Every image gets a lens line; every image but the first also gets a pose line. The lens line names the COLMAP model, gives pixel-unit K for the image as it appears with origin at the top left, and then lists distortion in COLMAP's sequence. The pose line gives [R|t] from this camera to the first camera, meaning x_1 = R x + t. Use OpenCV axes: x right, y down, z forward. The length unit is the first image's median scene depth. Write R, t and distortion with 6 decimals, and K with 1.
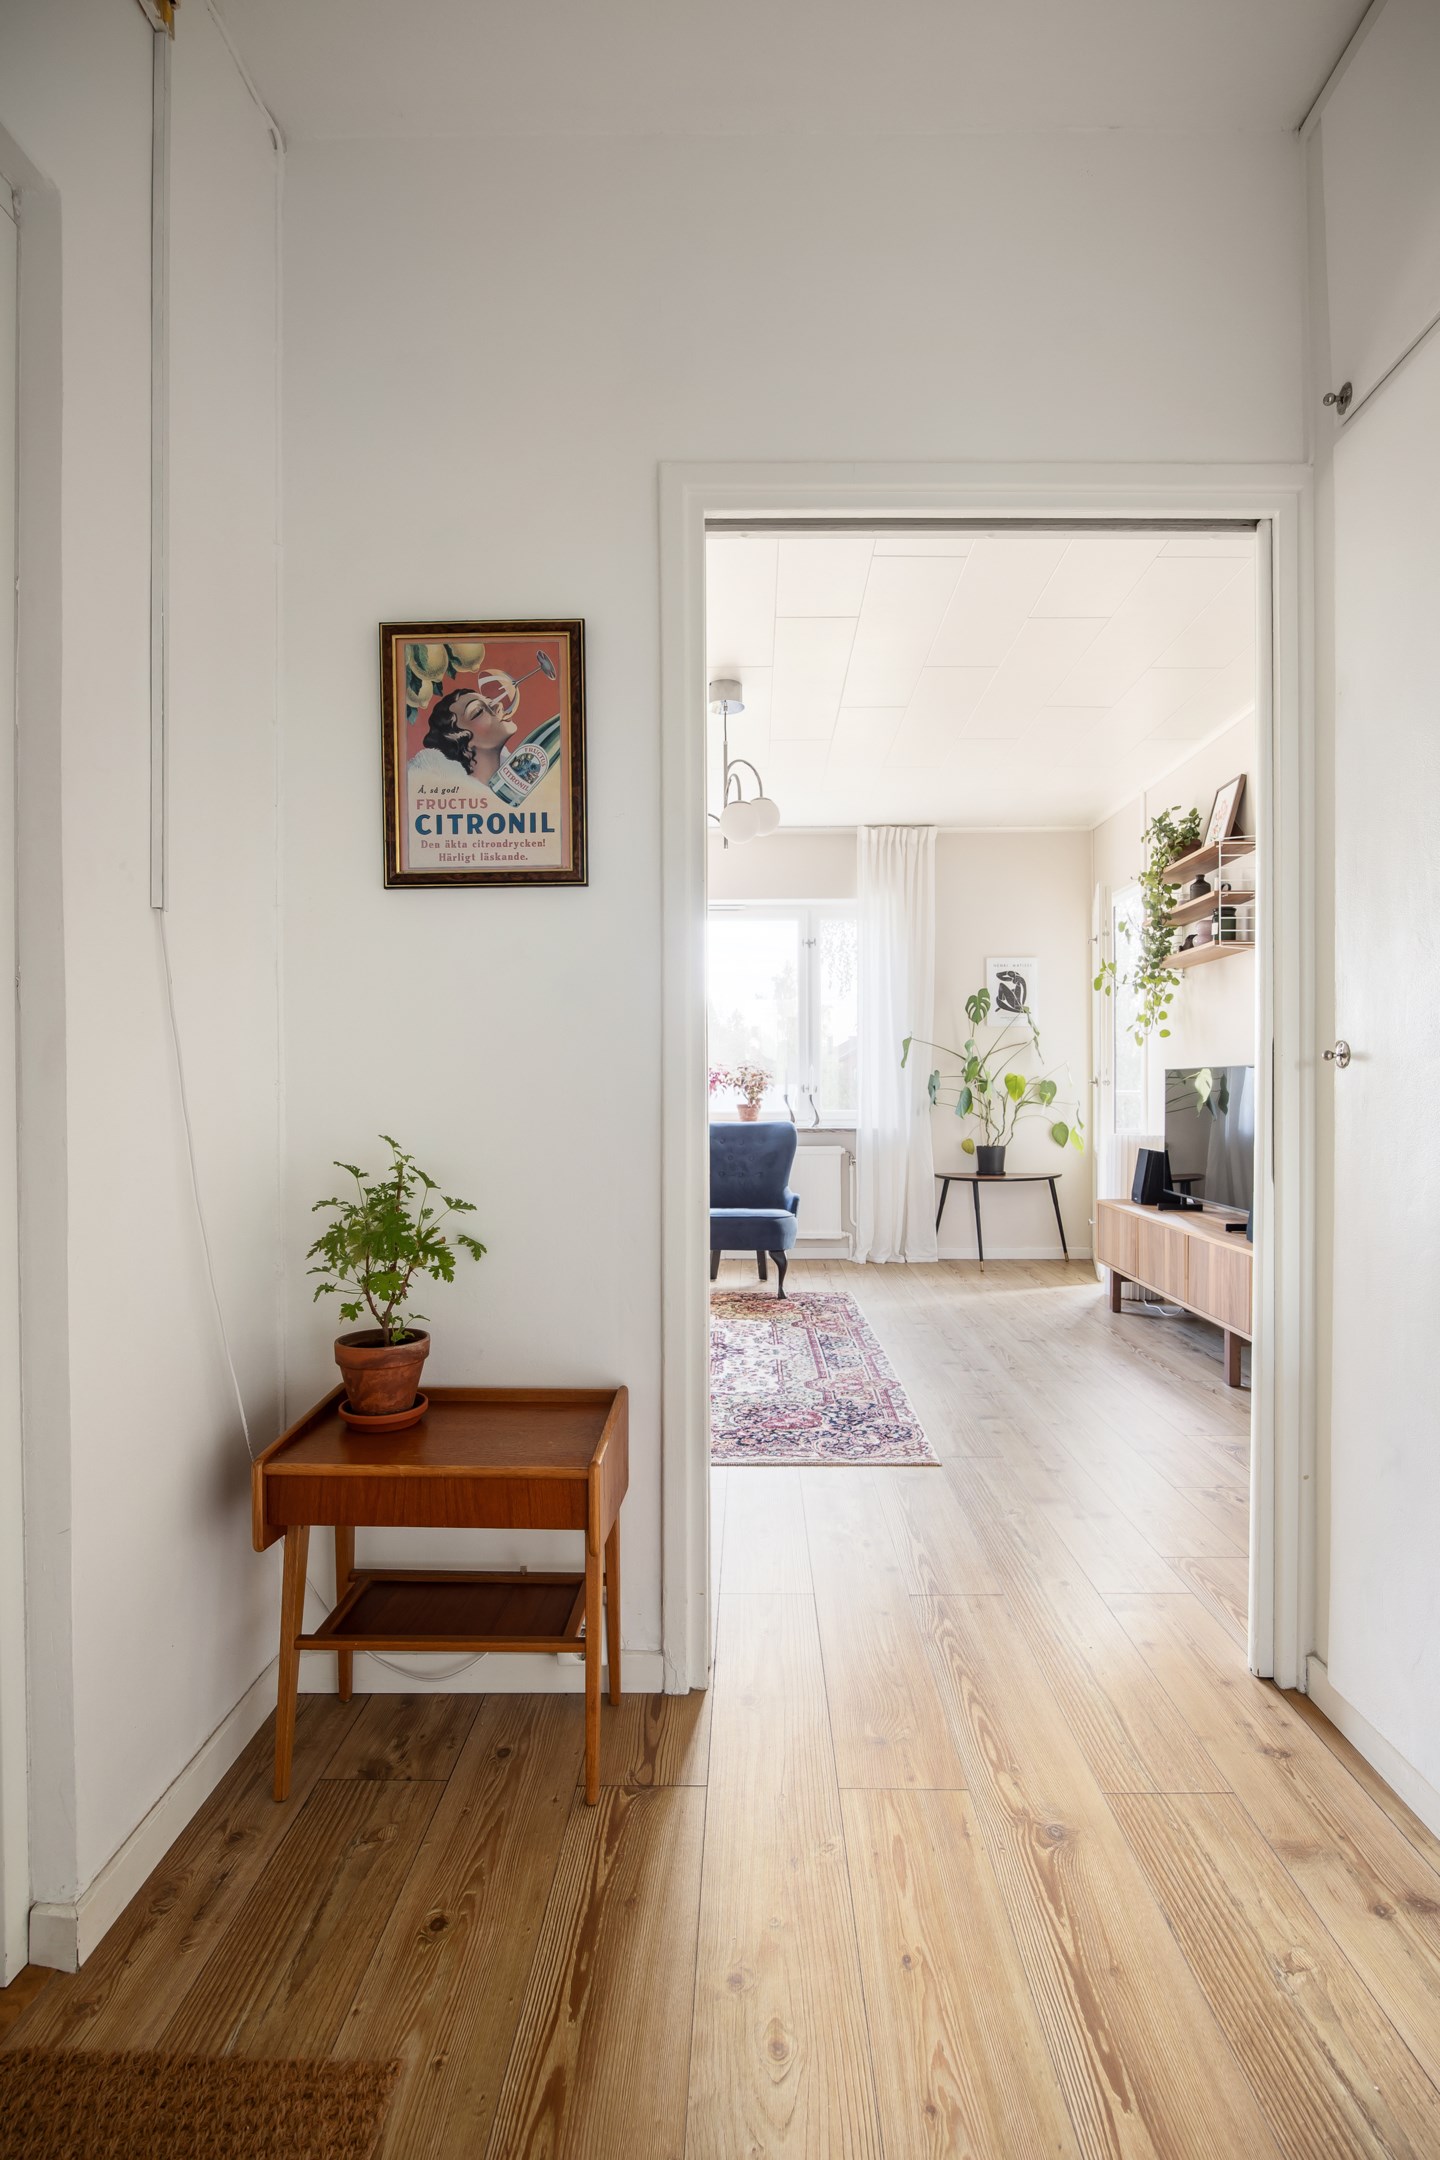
lens RADIAL K [[1012.2, 0, 724.8], [0, 1012.2, 1087.1], [0, 0, 1]] dist [-0.002340, -0.000004]
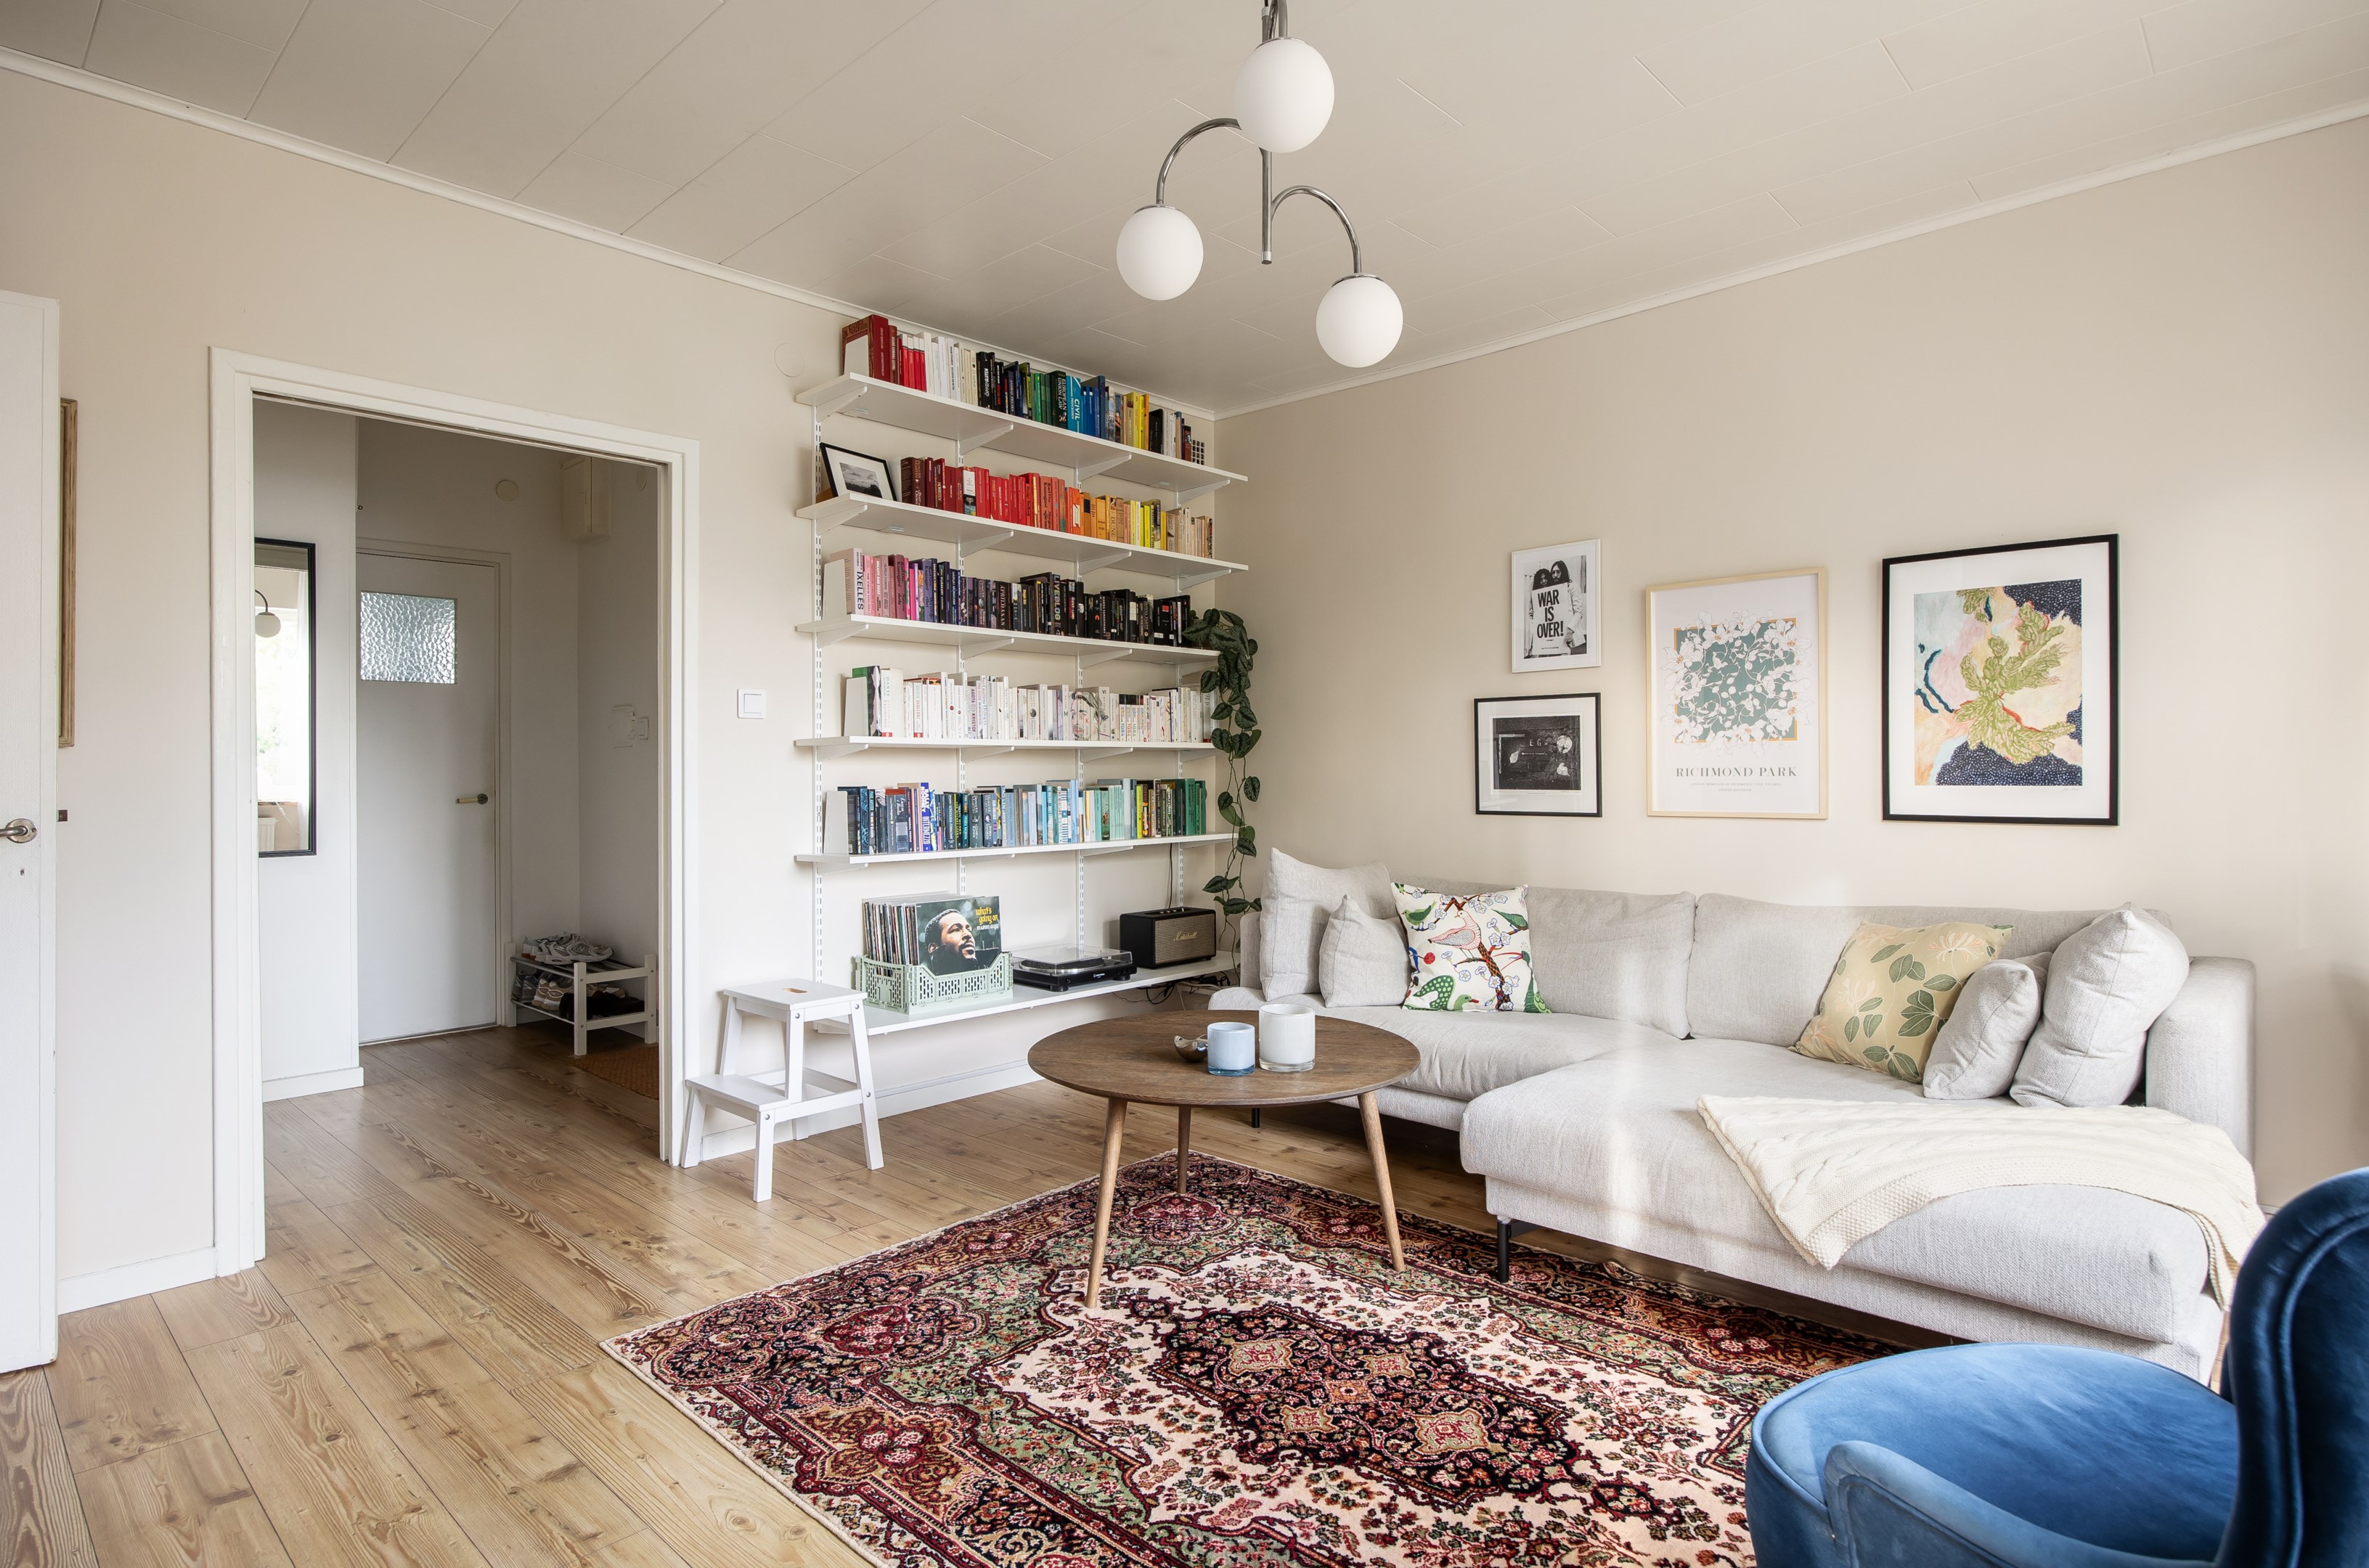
lens RADIAL K [[1240.4, 0, 1178.0], [0, 1240.4, 780.5], [0, 0, 1]] dist [0.002577, 0.000219]
pose [[-0.666418, 0.004445, -0.745565, 0.271545], [0.006070, 0.999981, 0.000536, -0.009493], [0.745553, -0.004168, -0.666433, 0.866505]]
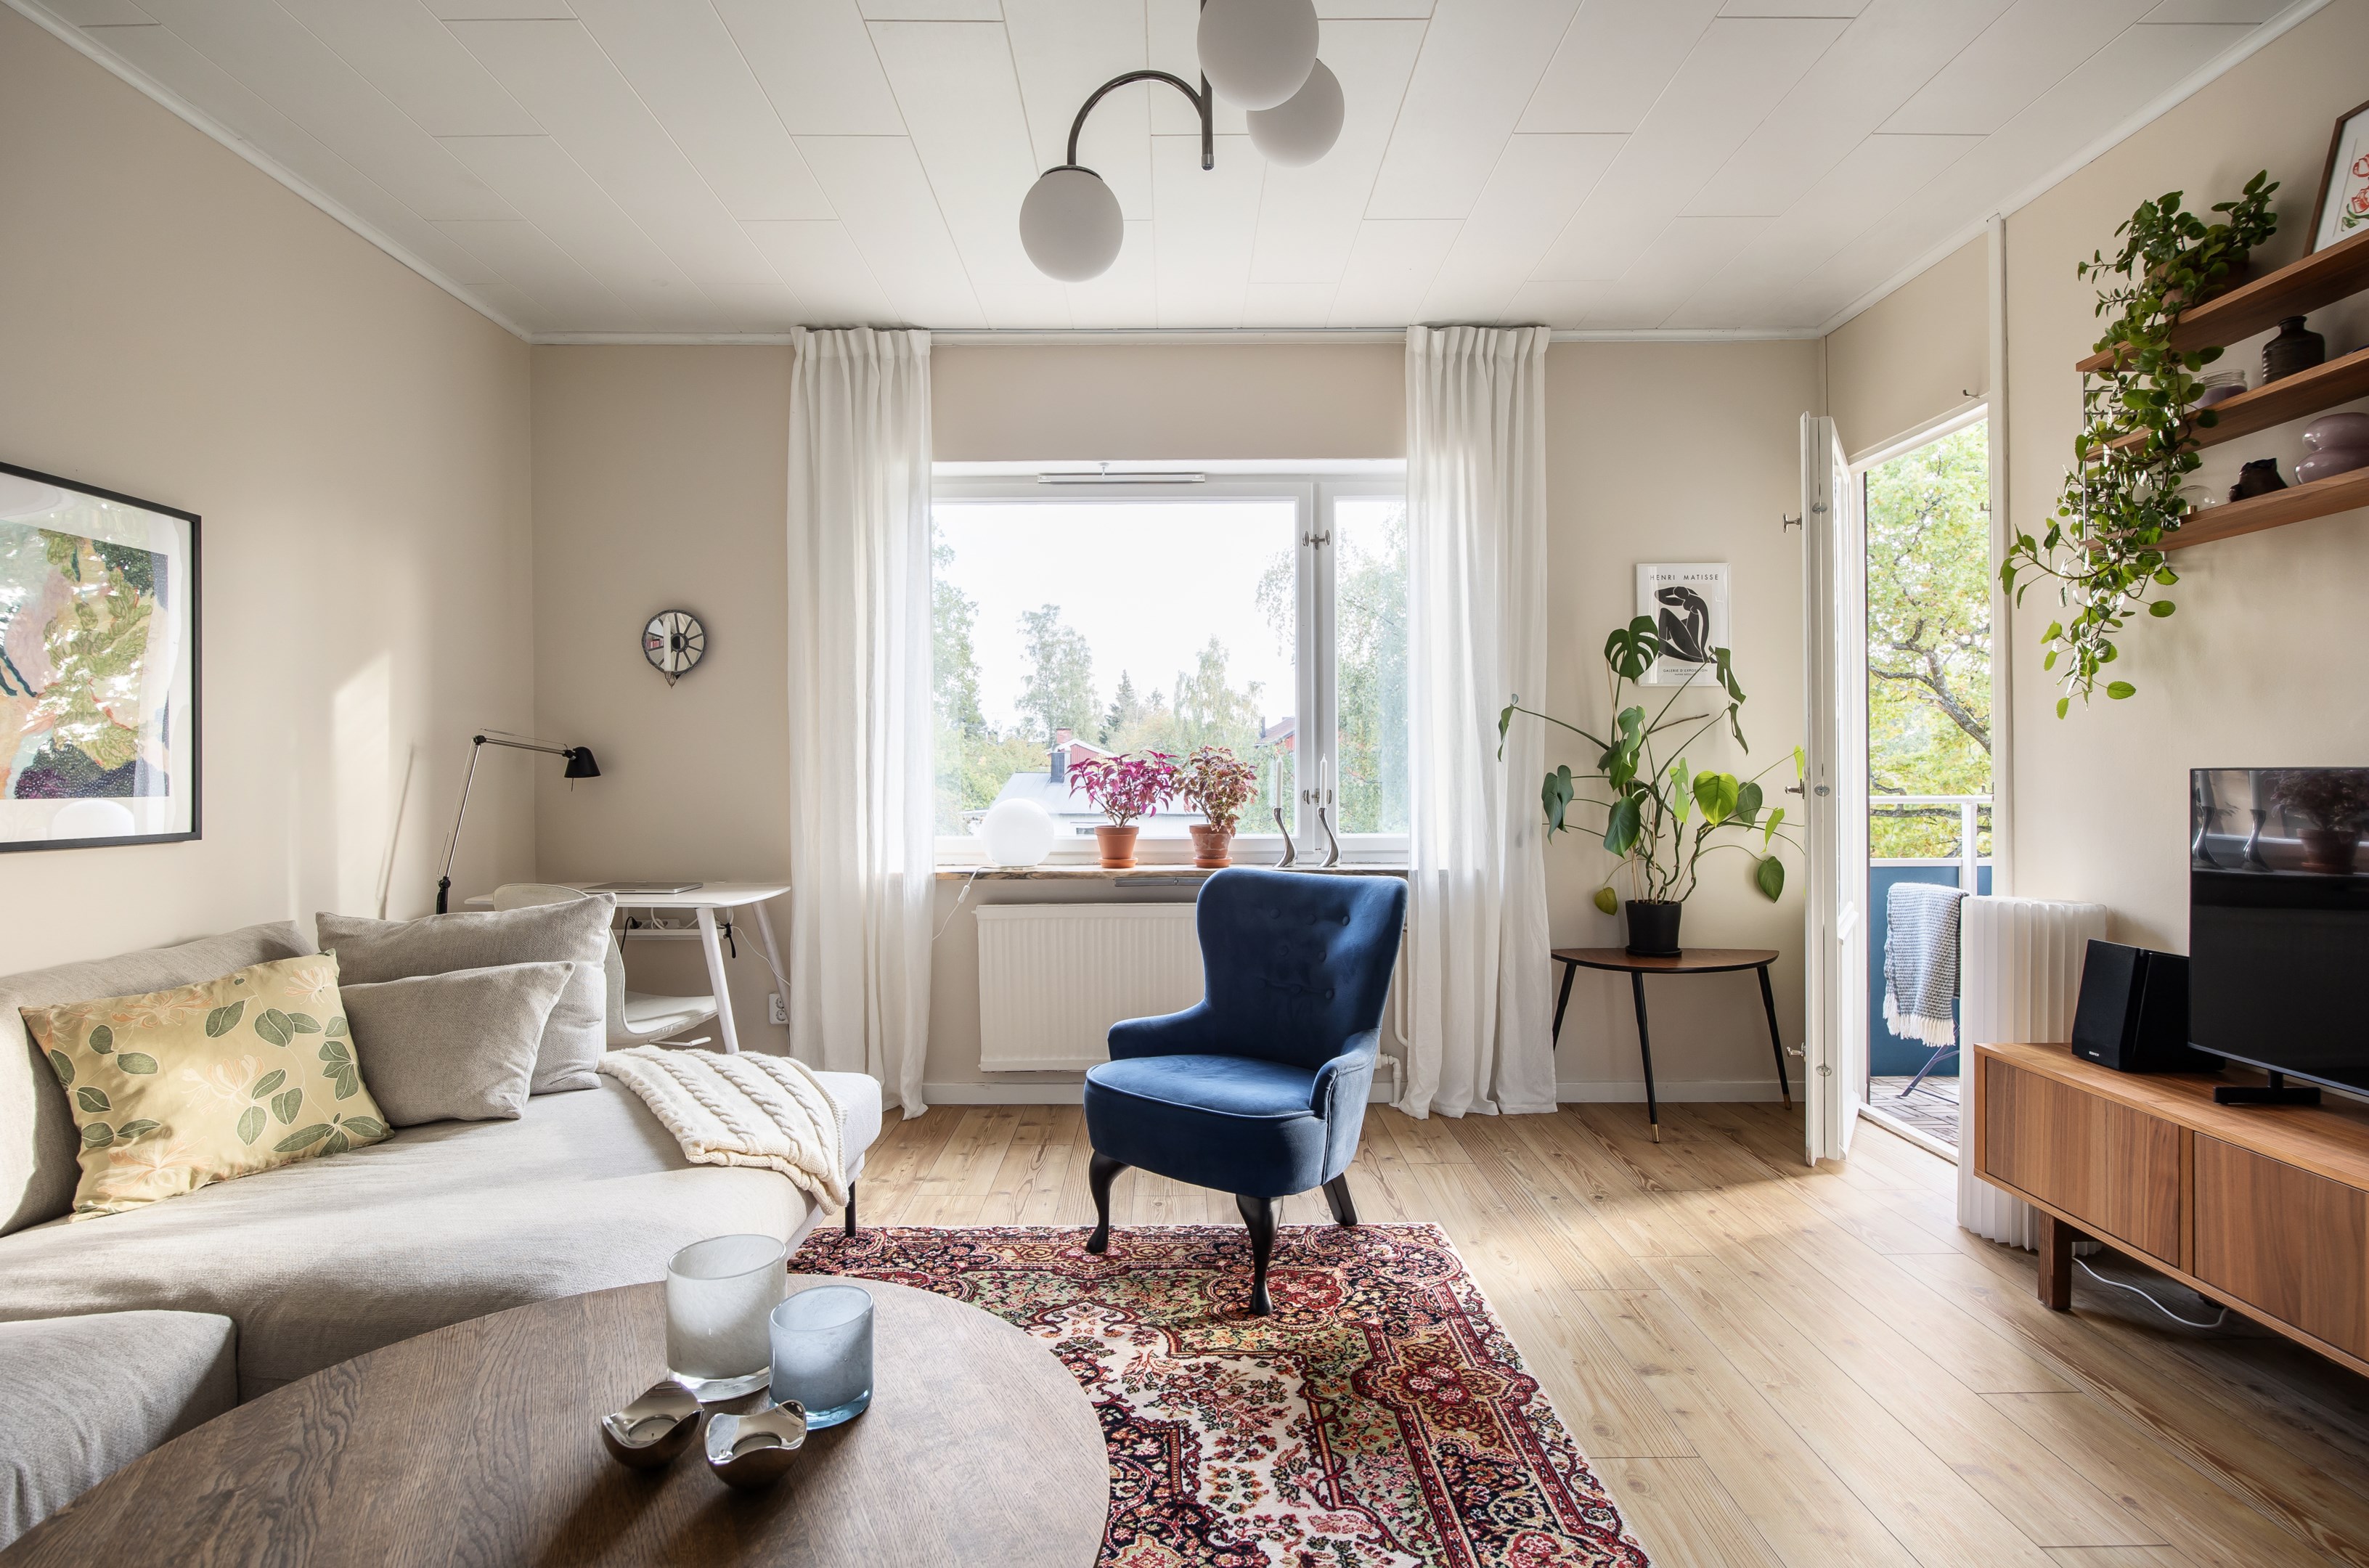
lens RADIAL K [[1110.1, 0, 1164.4], [0, 1110.1, 775.3], [0, 0, 1]] dist [-0.002340, -0.000004]
pose [[0.999796, -0.001435, 0.020147, -0.015589], [0.001408, 0.999998, 0.001385, -0.012269], [-0.020149, -0.001356, 0.999796, 0.398788]]
